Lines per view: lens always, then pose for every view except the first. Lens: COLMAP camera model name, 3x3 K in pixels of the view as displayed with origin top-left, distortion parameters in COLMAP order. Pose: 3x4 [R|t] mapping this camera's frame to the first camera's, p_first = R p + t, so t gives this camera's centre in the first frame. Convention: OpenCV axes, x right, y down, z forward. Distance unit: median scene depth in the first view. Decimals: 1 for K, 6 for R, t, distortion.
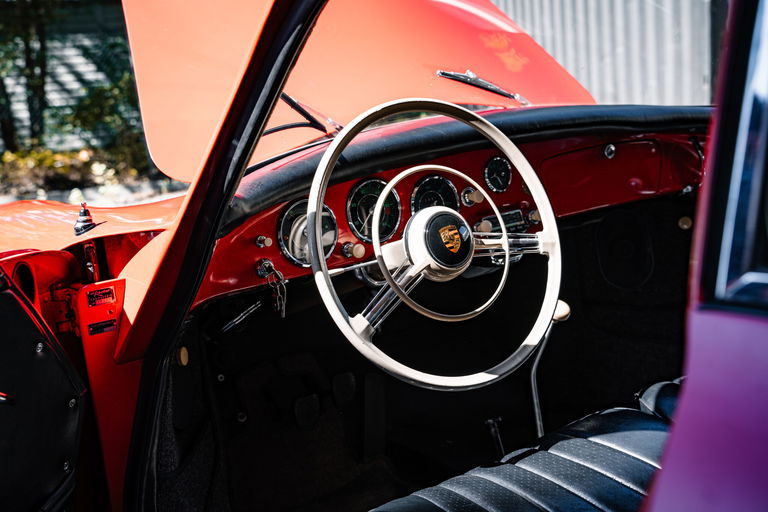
lens RADIAL K [[918.4, 0, 383.2], [0, 918.4, 253.5], [0, 0, 1]] dist [0.116442, 0.000000]
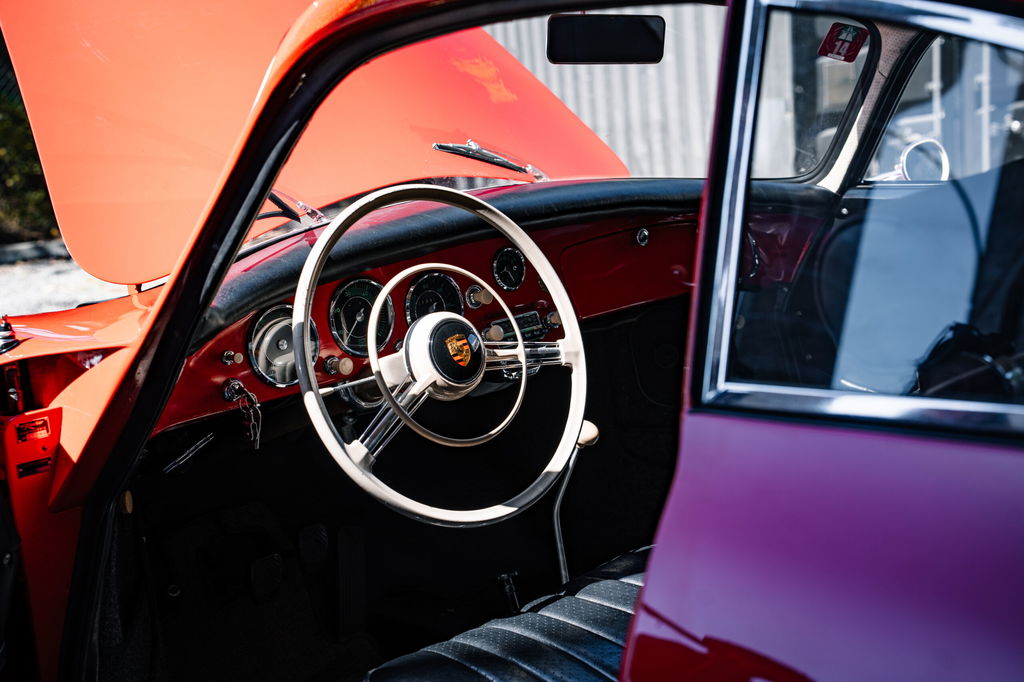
lens RADIAL K [[1481.2, 0, 512.3], [0, 1481.2, 338.5], [0, 0, 1]] dist [0.309778, 0.000000]
pose [[0.990647, -0.017579, 0.135309, -0.063045], [0.019756, 0.999696, -0.014760, -0.005417], [-0.135008, 0.017295, 0.990694, -0.369394]]
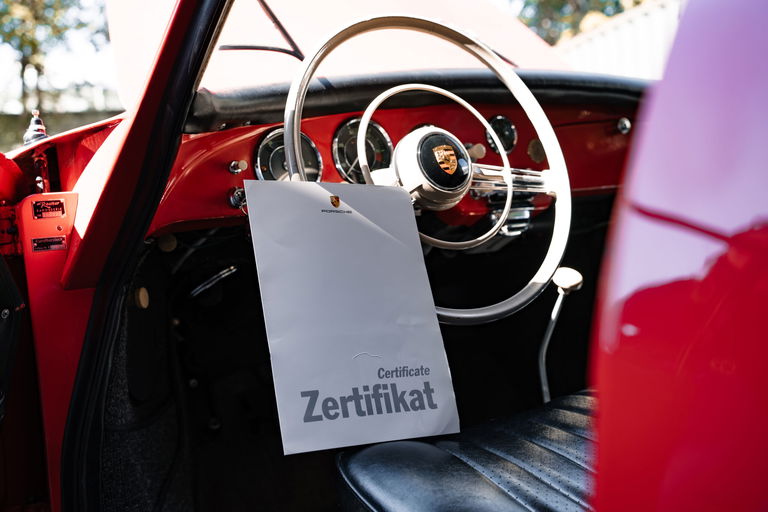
lens RADIAL K [[963.4, 0, 391.2], [0, 963.4, 254.3], [0, 0, 1]] dist [0.131070, 0.000000]
pose [[0.999888, 0.014938, -0.001198, 0.022092], [-0.014963, 0.990675, -0.135423, 0.199298], [-0.000836, 0.135426, 0.990787, 0.078580]]
